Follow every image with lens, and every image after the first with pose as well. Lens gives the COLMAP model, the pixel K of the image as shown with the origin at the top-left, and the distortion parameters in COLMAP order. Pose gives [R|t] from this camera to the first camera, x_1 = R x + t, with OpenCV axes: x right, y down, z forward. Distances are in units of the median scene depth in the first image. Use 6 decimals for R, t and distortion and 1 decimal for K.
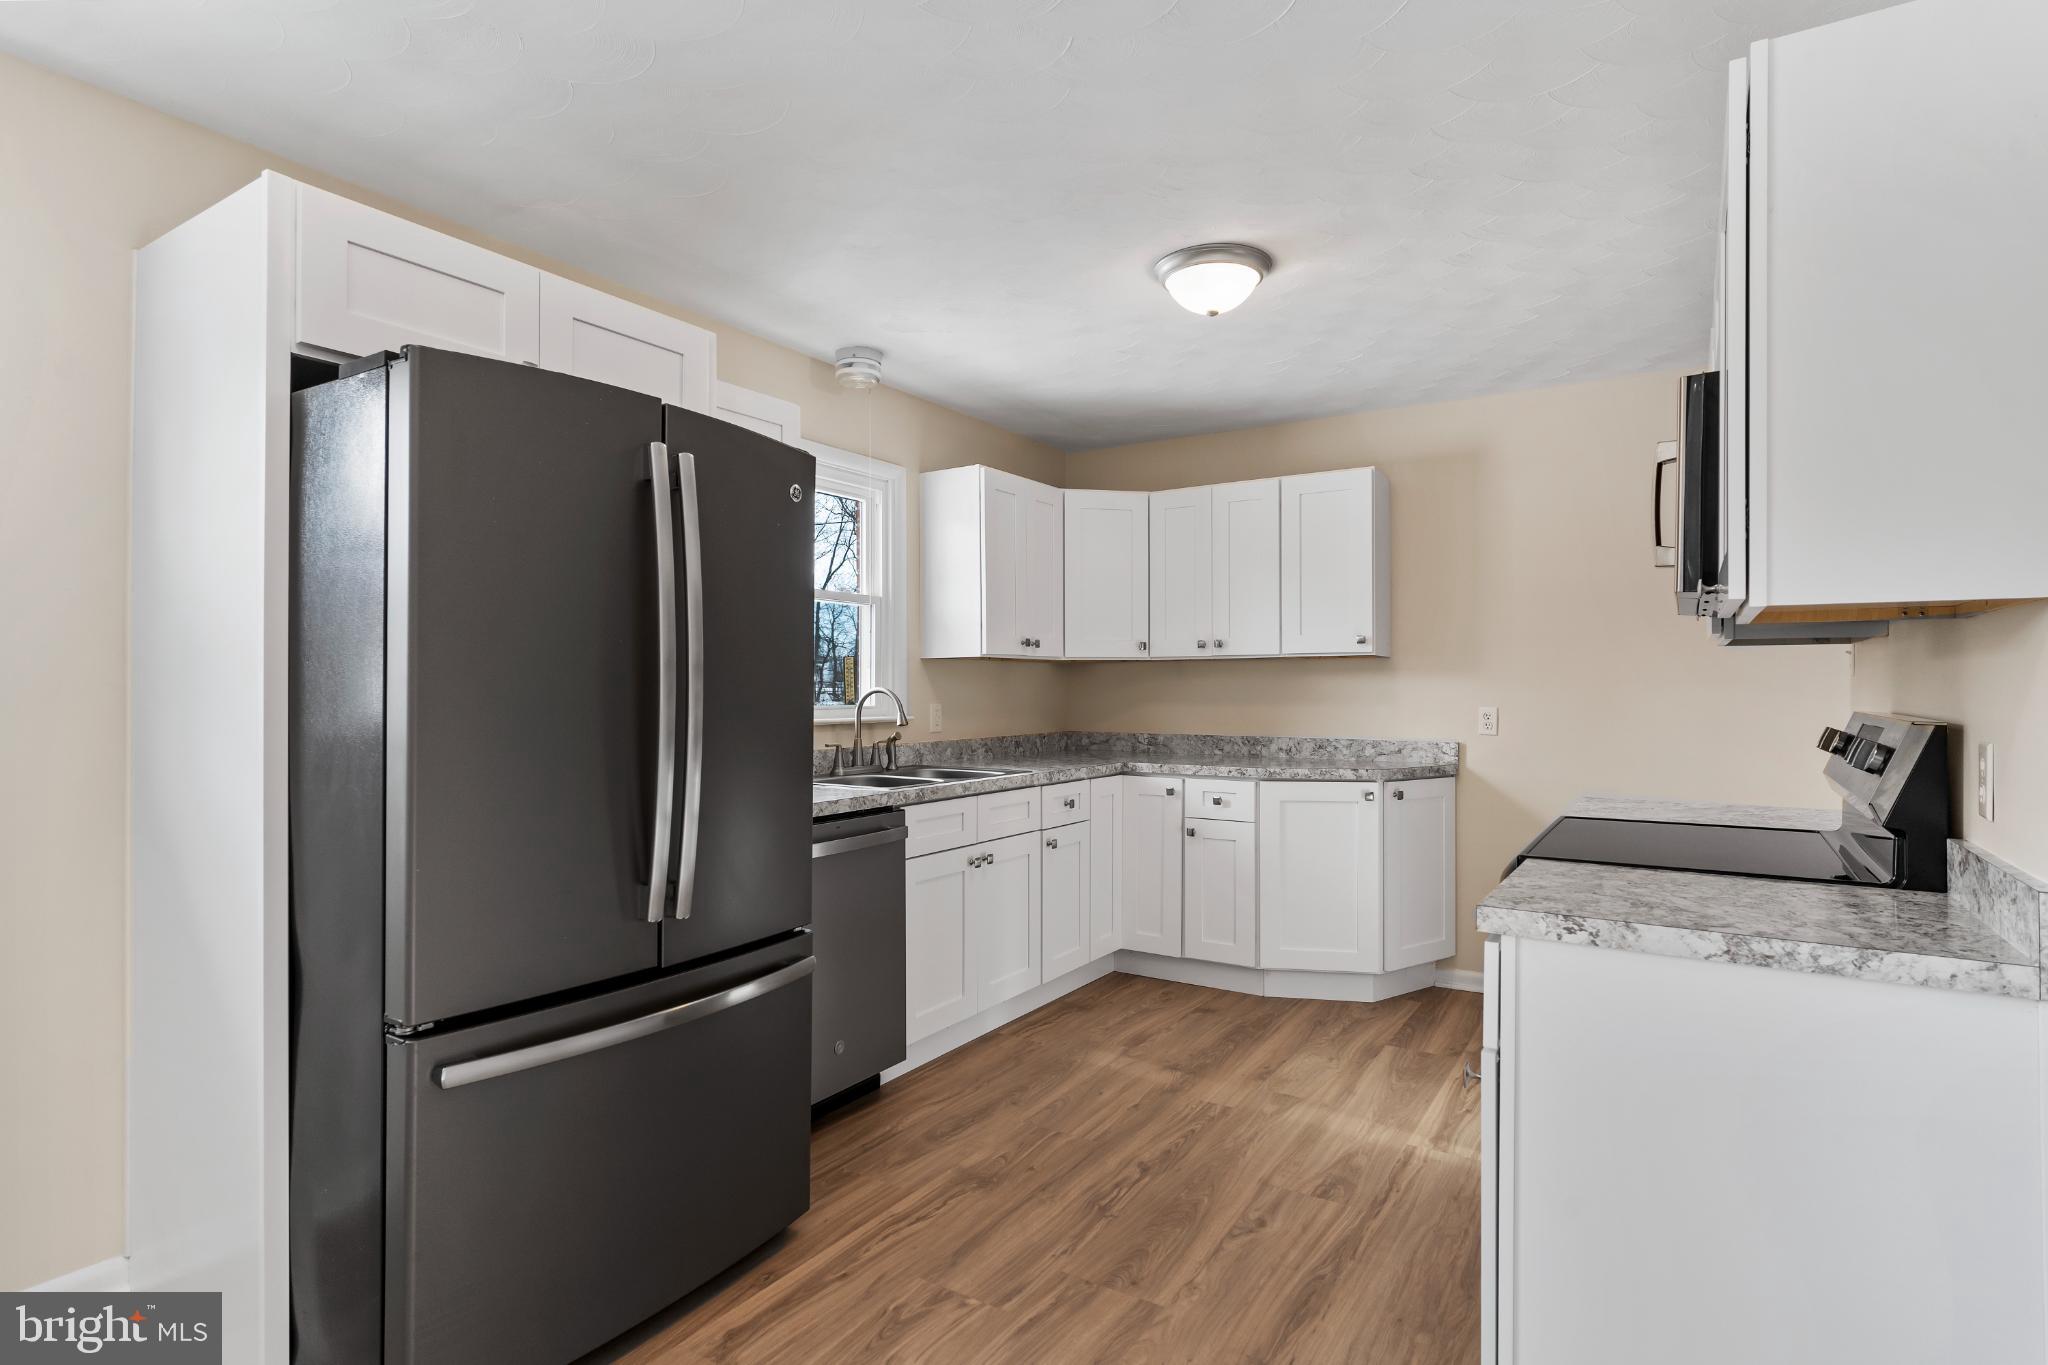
lens RADIAL K [[1032.4, 0, 1024.0], [0, 1032.4, 682.5], [0, 0, 1]] dist [0.001978, 0.000182]
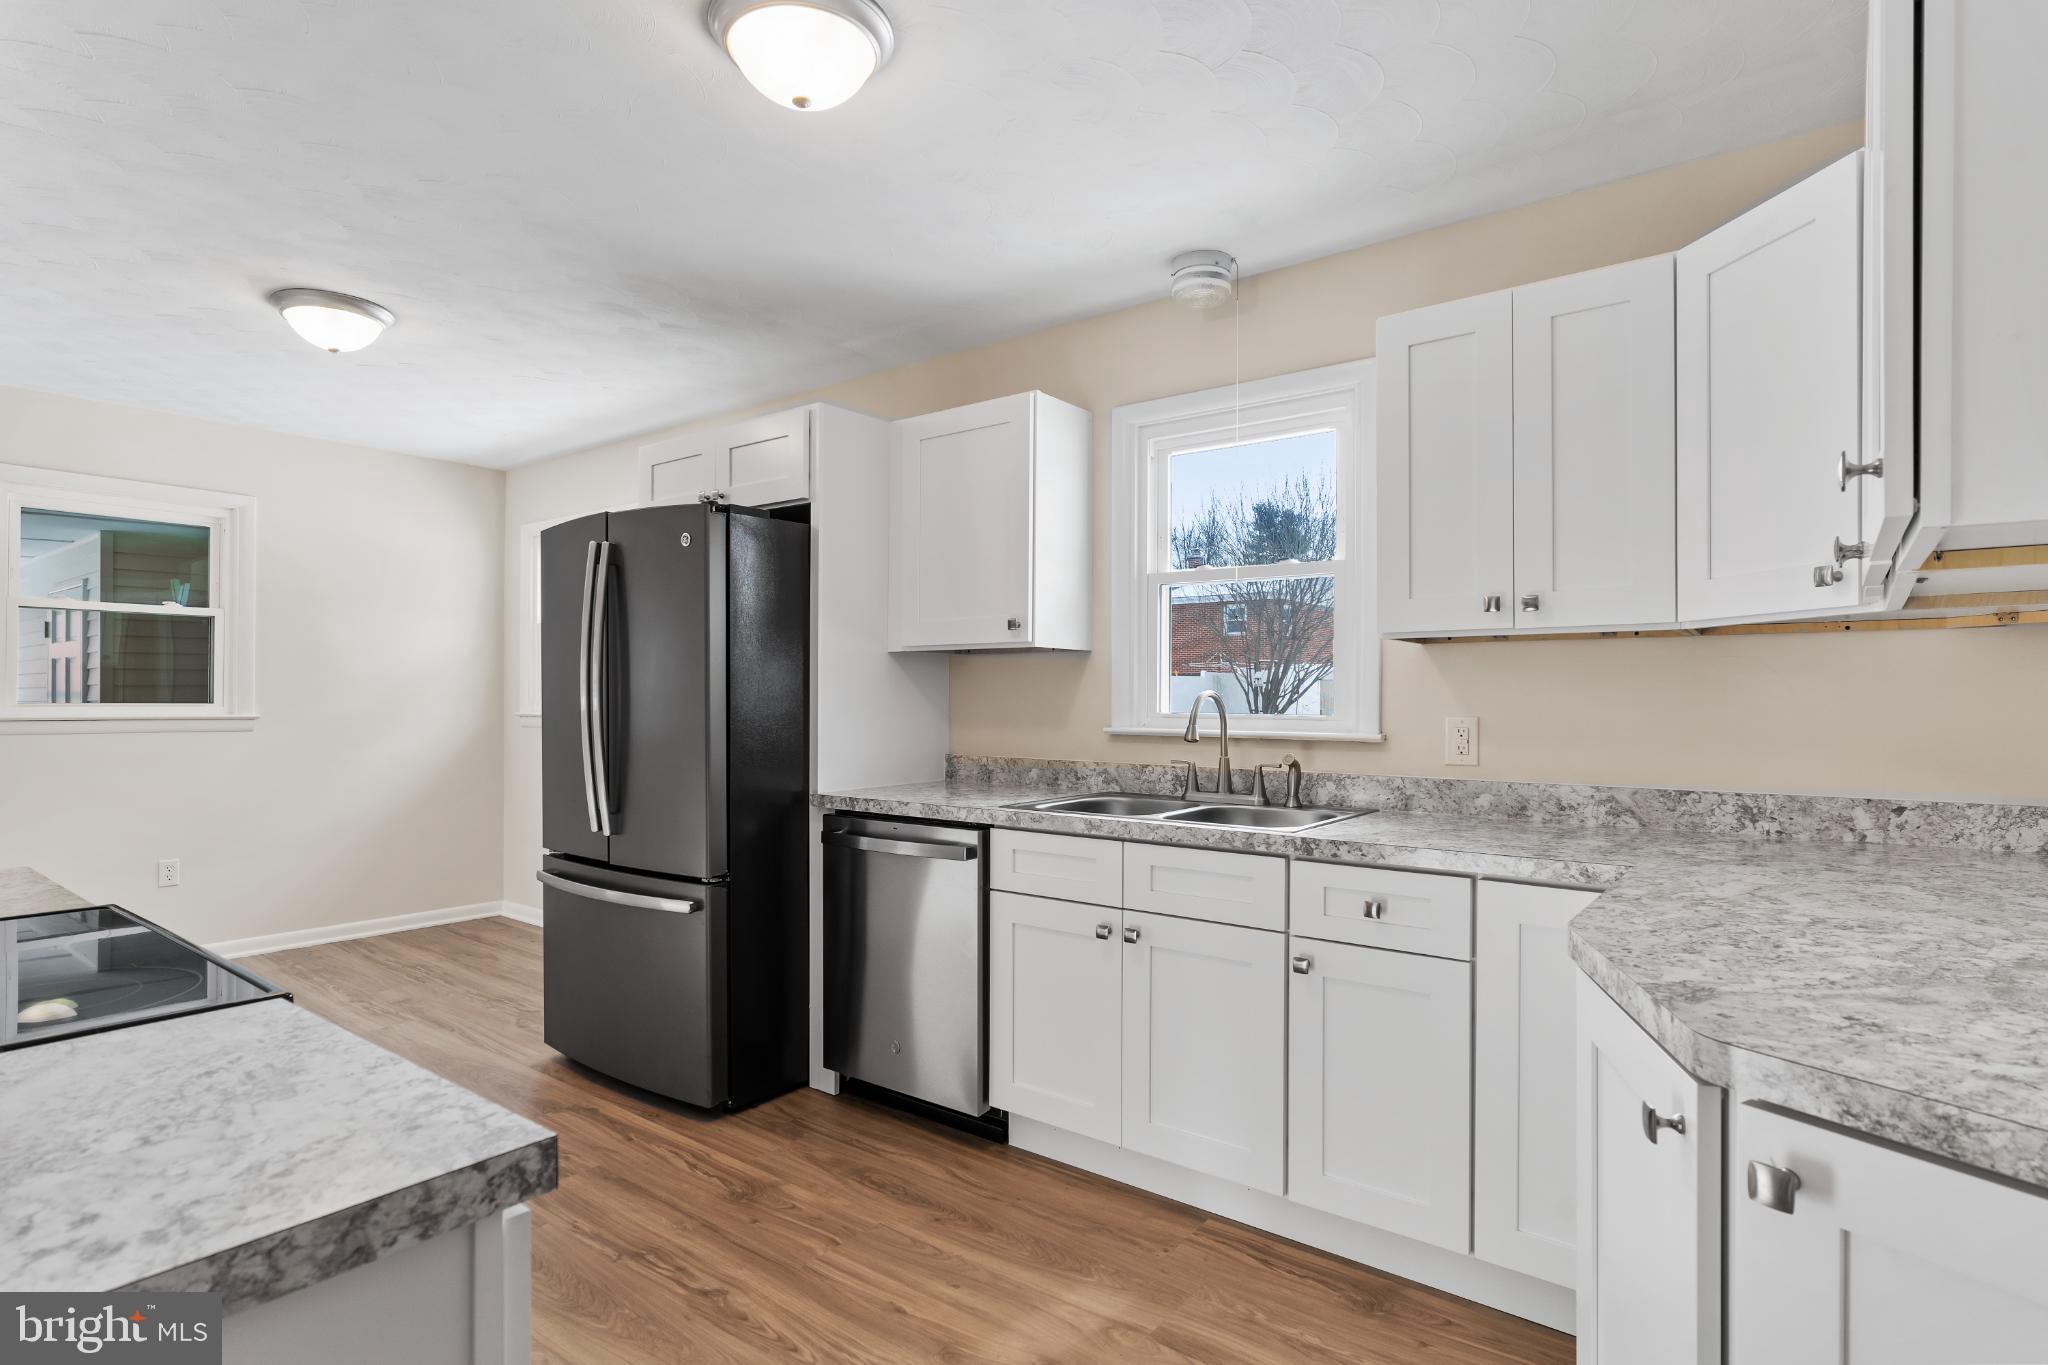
lens RADIAL K [[1058.2, 0, 1020.0], [0, 1058.2, 672.5], [0, 0, 1]] dist [-0.002810, -0.000183]
pose [[-0.088215, -0.014944, -0.995989, 0.815750], [0.003797, 0.999875, -0.015339, 0.004291], [0.996094, -0.005135, -0.088148, 1.170878]]
